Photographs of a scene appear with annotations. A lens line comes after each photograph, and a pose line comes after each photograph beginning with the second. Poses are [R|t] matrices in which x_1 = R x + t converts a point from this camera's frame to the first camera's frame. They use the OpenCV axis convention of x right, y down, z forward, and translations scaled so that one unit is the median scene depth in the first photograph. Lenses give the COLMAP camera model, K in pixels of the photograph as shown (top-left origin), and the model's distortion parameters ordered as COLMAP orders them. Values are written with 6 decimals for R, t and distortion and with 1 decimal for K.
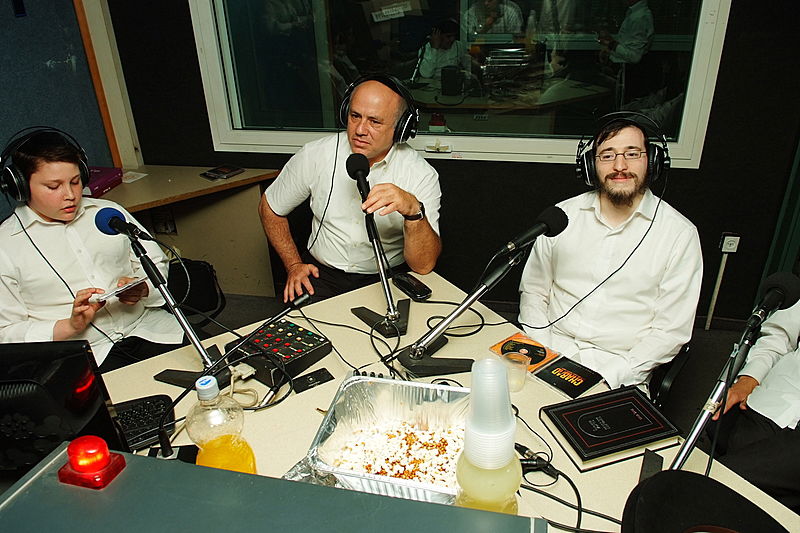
lens RADIAL K [[591.7, 0, 400.0], [0, 591.7, 266.5], [0, 0, 1]] dist [-0.013280, -0.062999]
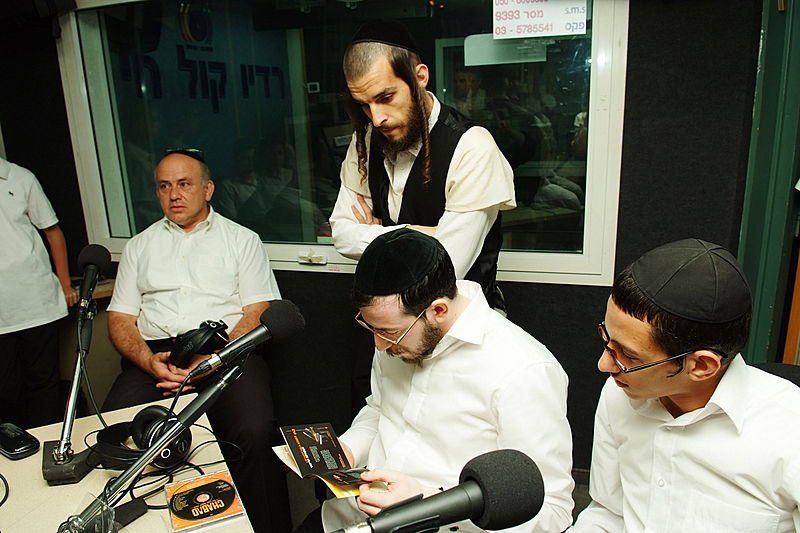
lens RADIAL K [[591.7, 0, 400.0], [0, 591.7, 266.5], [0, 0, 1]] dist [-0.013280, -0.062999]
pose [[0.995468, 0.019968, -0.092982, 0.272656], [-0.040953, 0.972421, -0.229609, 0.003600], [0.085833, 0.232376, 0.968831, 0.173786]]
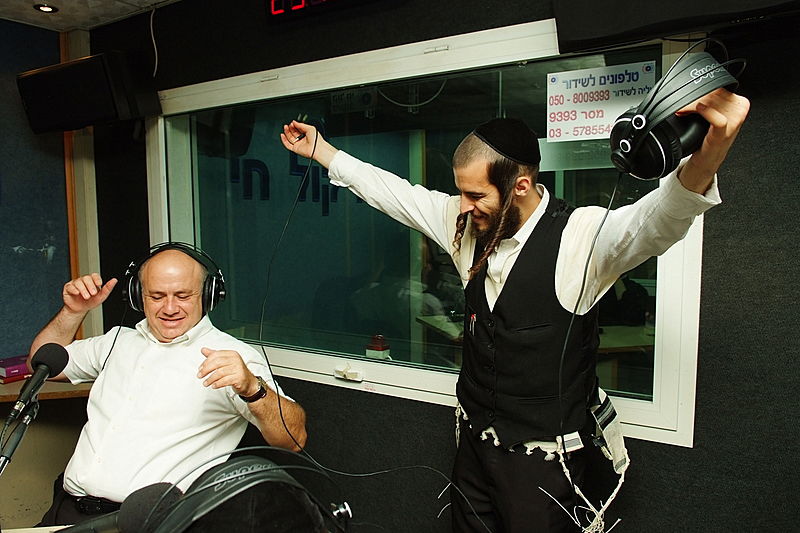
lens RADIAL K [[591.7, 0, 400.0], [0, 591.7, 266.5], [0, 0, 1]] dist [-0.013280, -0.062999]
pose [[0.941894, 0.051588, -0.331925, 0.382255], [-0.179648, 0.912310, -0.367991, -0.054488], [0.283834, 0.406238, 0.868567, 0.276785]]
